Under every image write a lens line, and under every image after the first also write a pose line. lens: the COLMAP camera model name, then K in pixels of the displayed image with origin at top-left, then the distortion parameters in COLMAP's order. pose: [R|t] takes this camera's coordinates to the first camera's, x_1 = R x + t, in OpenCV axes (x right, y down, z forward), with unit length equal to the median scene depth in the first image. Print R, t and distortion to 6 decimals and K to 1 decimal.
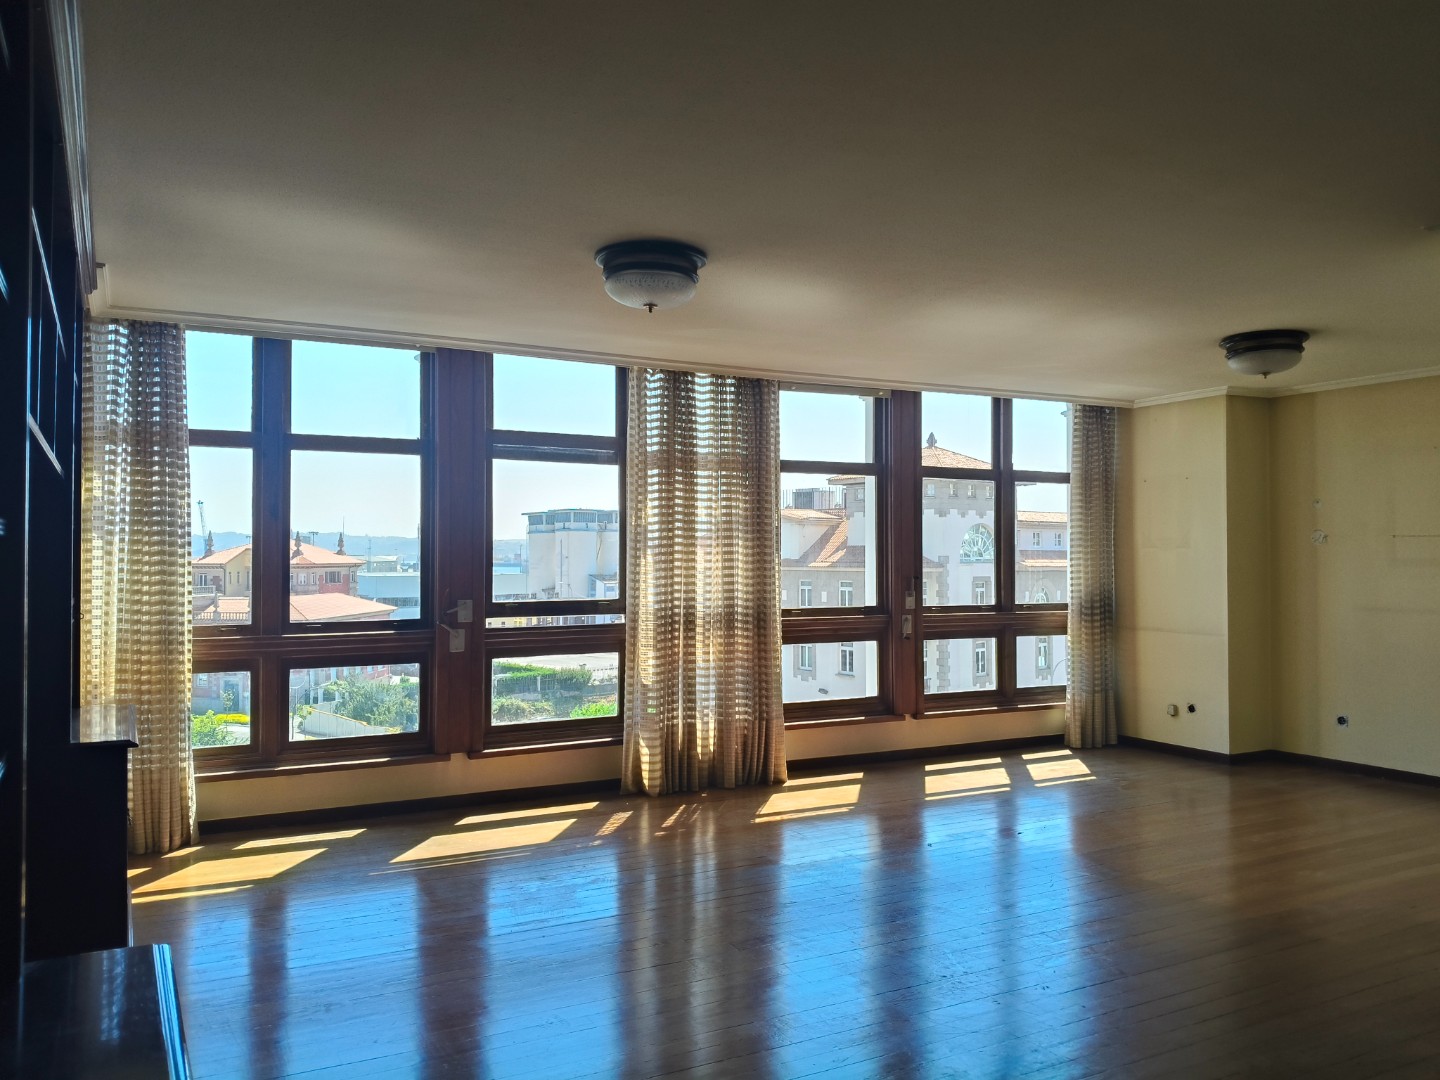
lens RADIAL K [[1101.8, 0, 753.6], [0, 1101.8, 522.8], [0, 0, 1]] dist [0.047220, -0.055559]
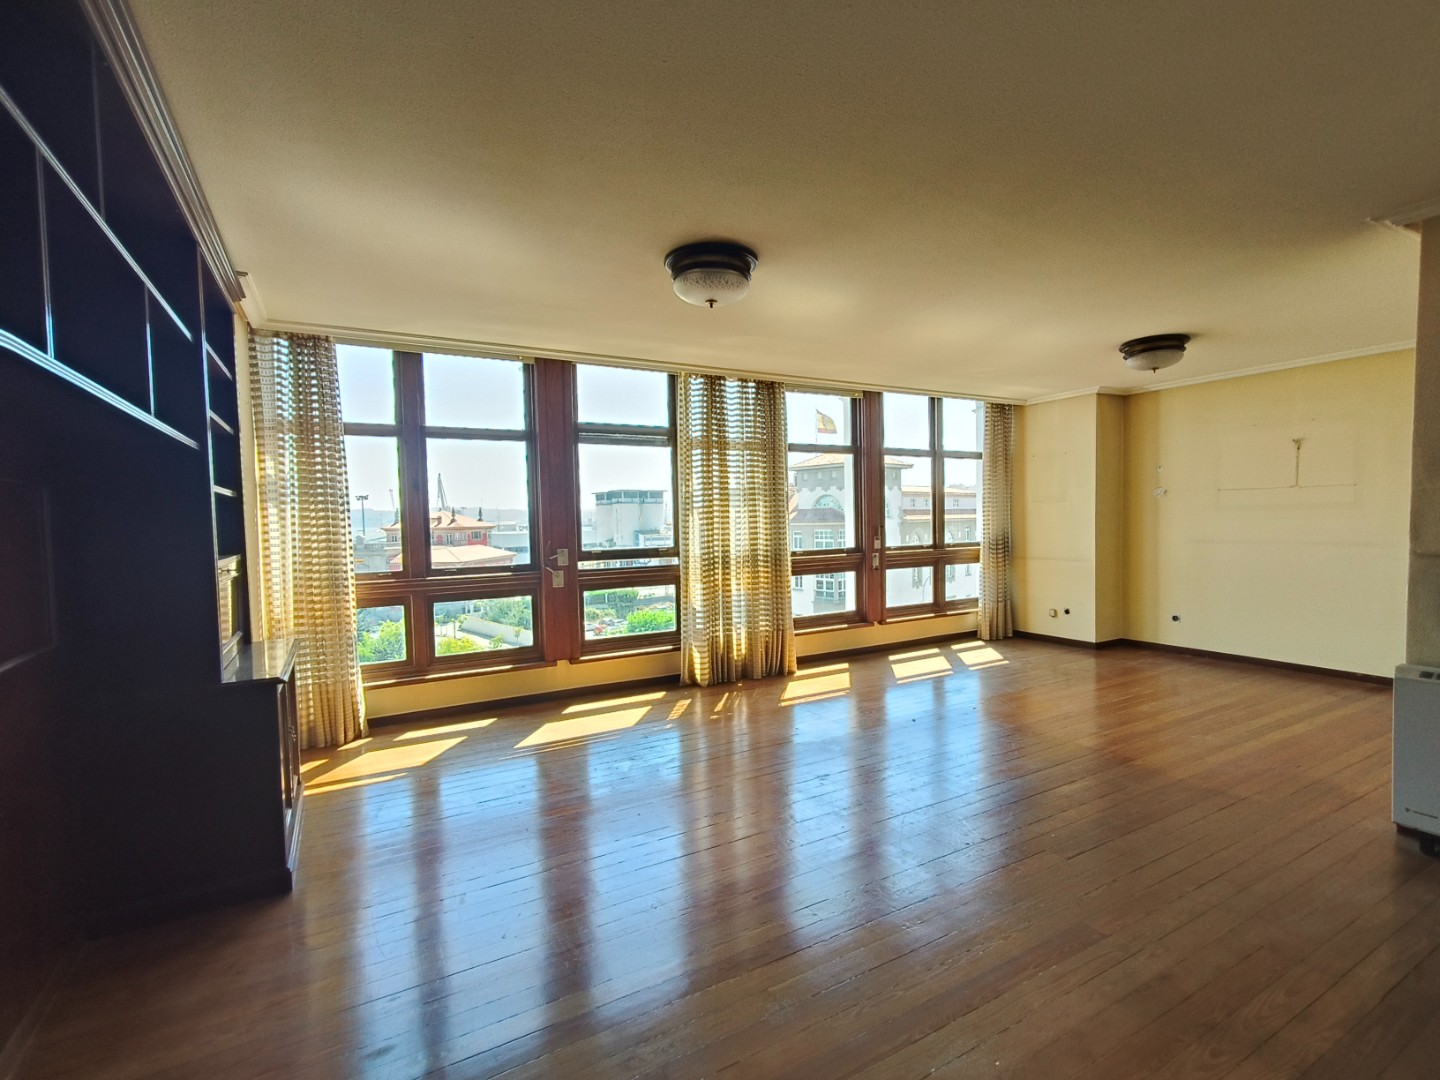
lens RADIAL K [[677.4, 0, 753.5], [0, 677.4, 541.1], [0, 0, 1]] dist [0.007389, -0.000035]
pose [[0.999452, -0.021240, 0.025407, -0.045363], [0.019519, 0.997617, 0.066174, 0.009425], [-0.026752, -0.065642, 0.997485, 0.157865]]
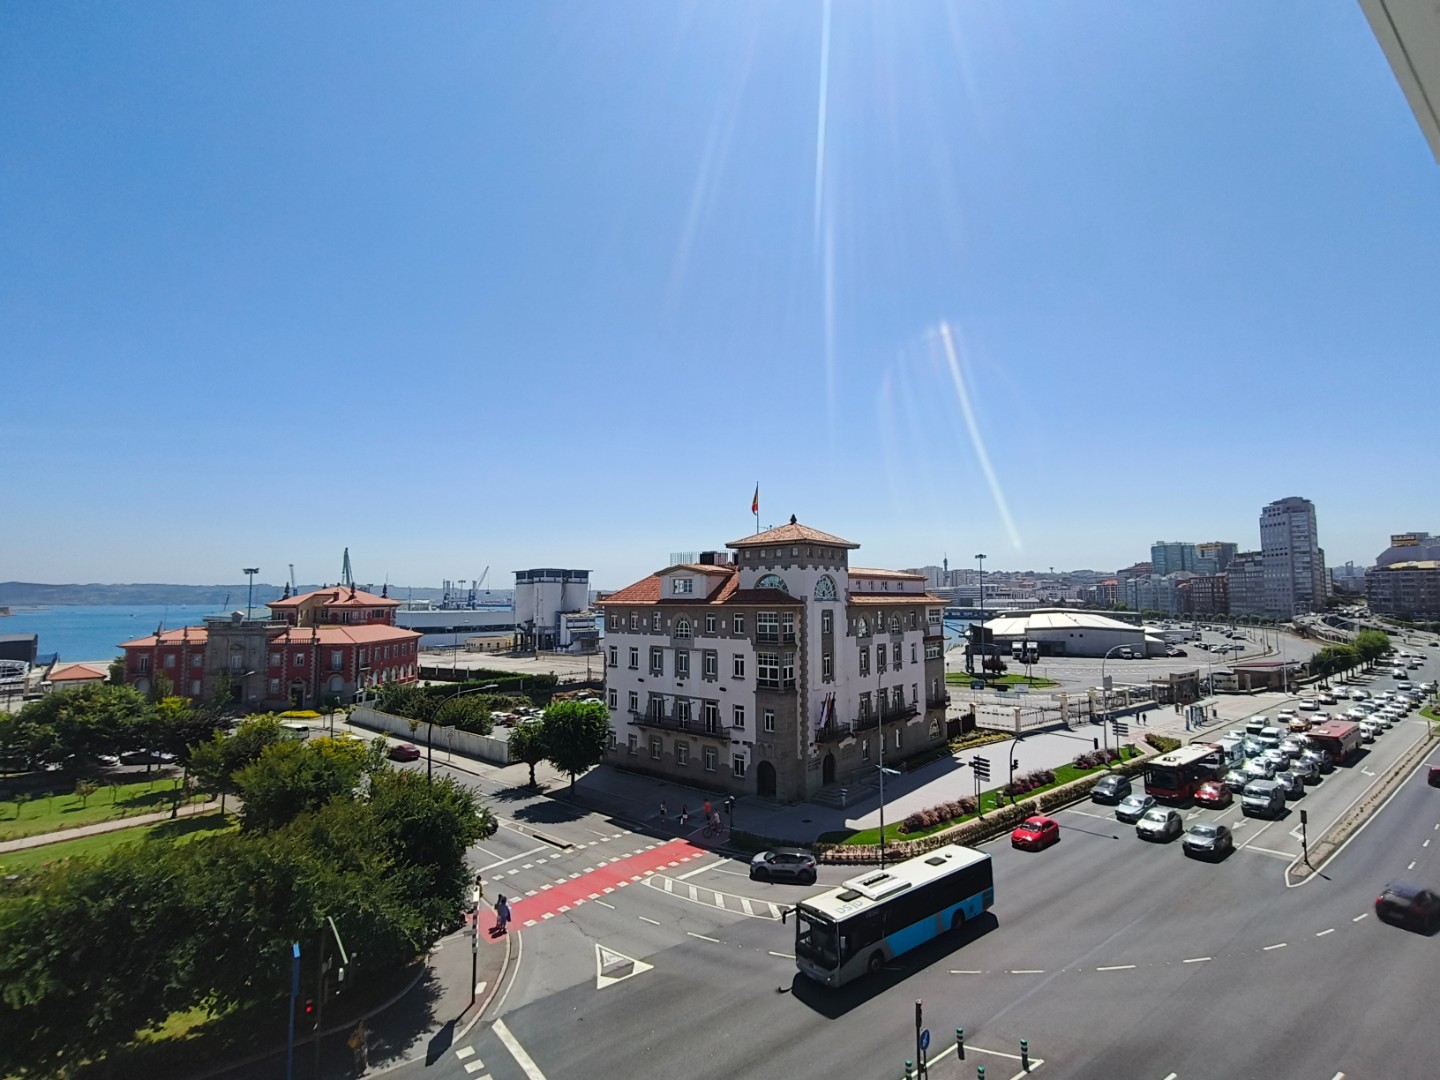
lens RADIAL K [[677.4, 0, 752.9], [0, 677.4, 549.6], [0, 0, 1]] dist [0.007389, -0.000035]
pose [[0.991054, 0.004789, 0.133373, -0.630475], [0.000791, 0.999128, -0.041753, 0.194465], [-0.133457, 0.041485, 0.990186, 3.546314]]
